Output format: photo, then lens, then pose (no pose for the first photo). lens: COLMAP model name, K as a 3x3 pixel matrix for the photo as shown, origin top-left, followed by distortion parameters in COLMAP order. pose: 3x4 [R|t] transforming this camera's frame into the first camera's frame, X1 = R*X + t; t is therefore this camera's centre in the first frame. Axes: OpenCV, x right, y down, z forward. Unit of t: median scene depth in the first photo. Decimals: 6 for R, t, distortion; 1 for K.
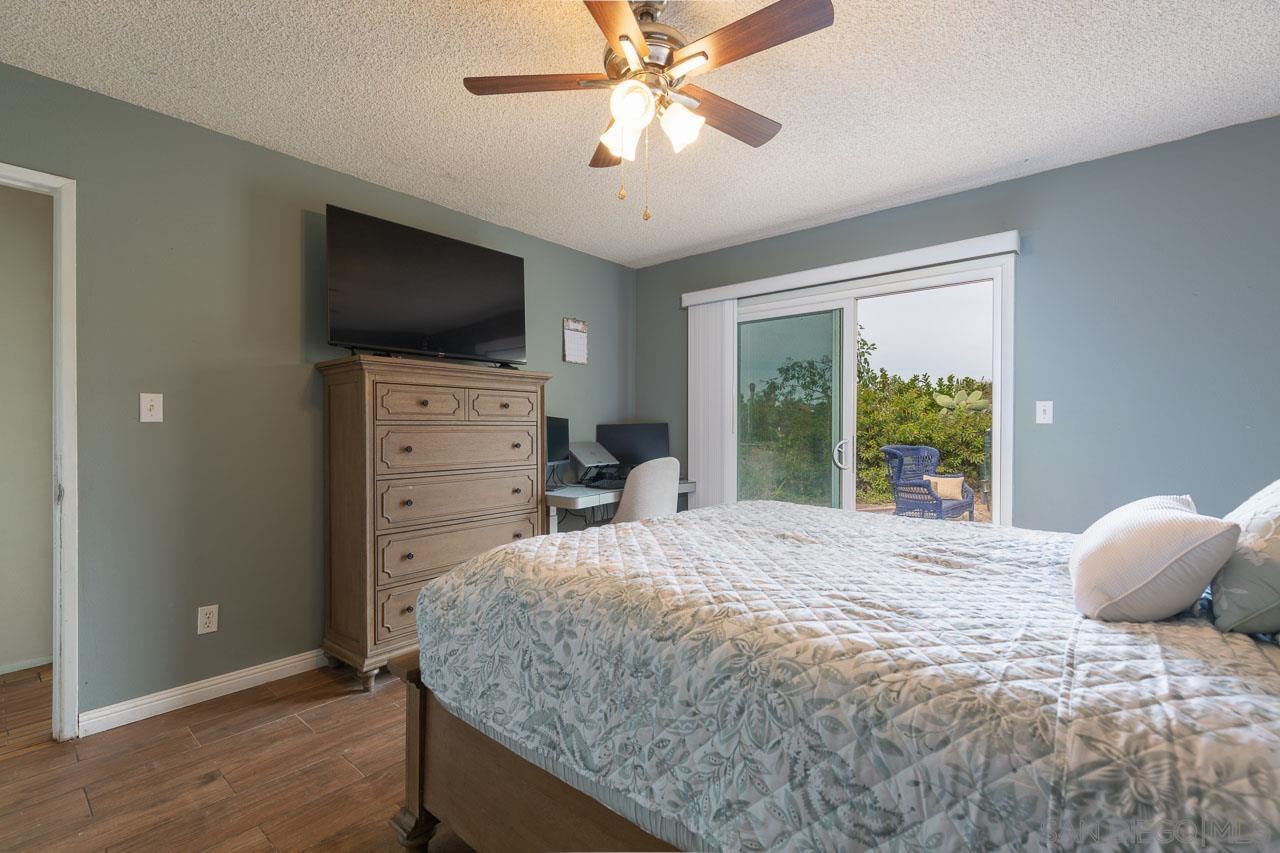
lens RADIAL K [[573.8, 0, 631.3], [0, 573.8, 428.2], [0, 0, 1]] dist [0.010577, 0.000048]
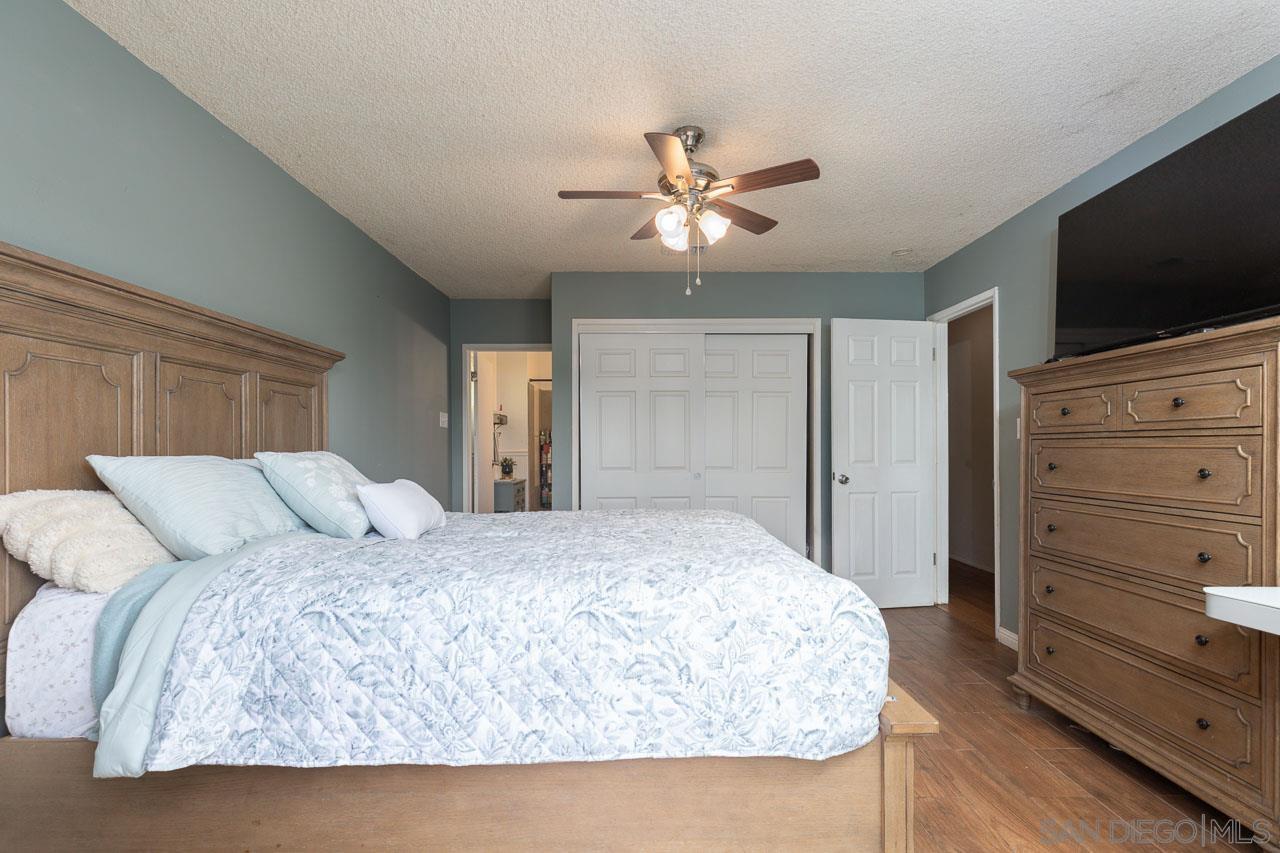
lens RADIAL K [[573.8, 0, 631.3], [0, 573.8, 428.2], [0, 0, 1]] dist [0.010577, 0.000048]
pose [[-0.756808, -0.016702, -0.653423, 0.639968], [0.003711, 0.999548, -0.029846, 0.001767], [0.653626, -0.025013, -0.756404, 1.193696]]
